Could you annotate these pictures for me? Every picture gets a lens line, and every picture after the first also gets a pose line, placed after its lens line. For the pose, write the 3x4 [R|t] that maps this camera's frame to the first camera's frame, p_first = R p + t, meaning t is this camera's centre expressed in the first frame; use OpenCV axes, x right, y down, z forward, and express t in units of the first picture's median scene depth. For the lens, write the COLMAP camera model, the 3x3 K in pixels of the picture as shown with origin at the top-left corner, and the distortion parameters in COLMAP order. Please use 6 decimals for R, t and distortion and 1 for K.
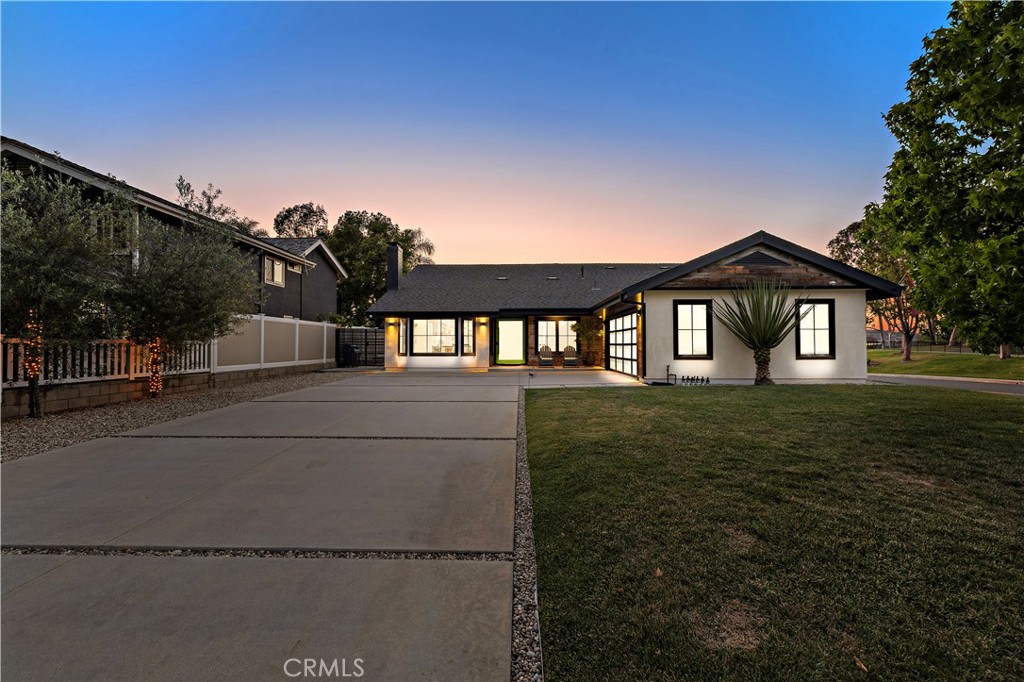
lens RADIAL K [[435.4, 0, 509.6], [0, 435.4, 341.4], [0, 0, 1]] dist [-0.000872, 0.000167]
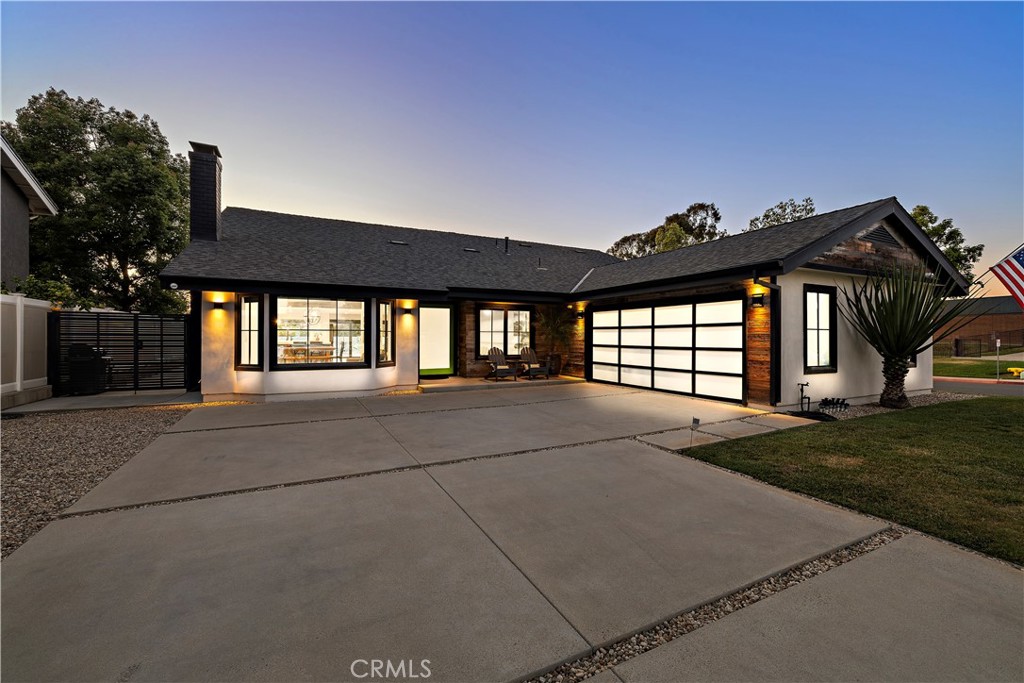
lens RADIAL K [[435.4, 0, 515.8], [0, 435.4, 338.7], [0, 0, 1]] dist [-0.000872, 0.000167]
pose [[0.875212, 0.002188, 0.483734, -0.217353], [-0.008095, 0.999916, 0.010124, -0.009952], [-0.483671, -0.012776, 0.875156, 0.417463]]
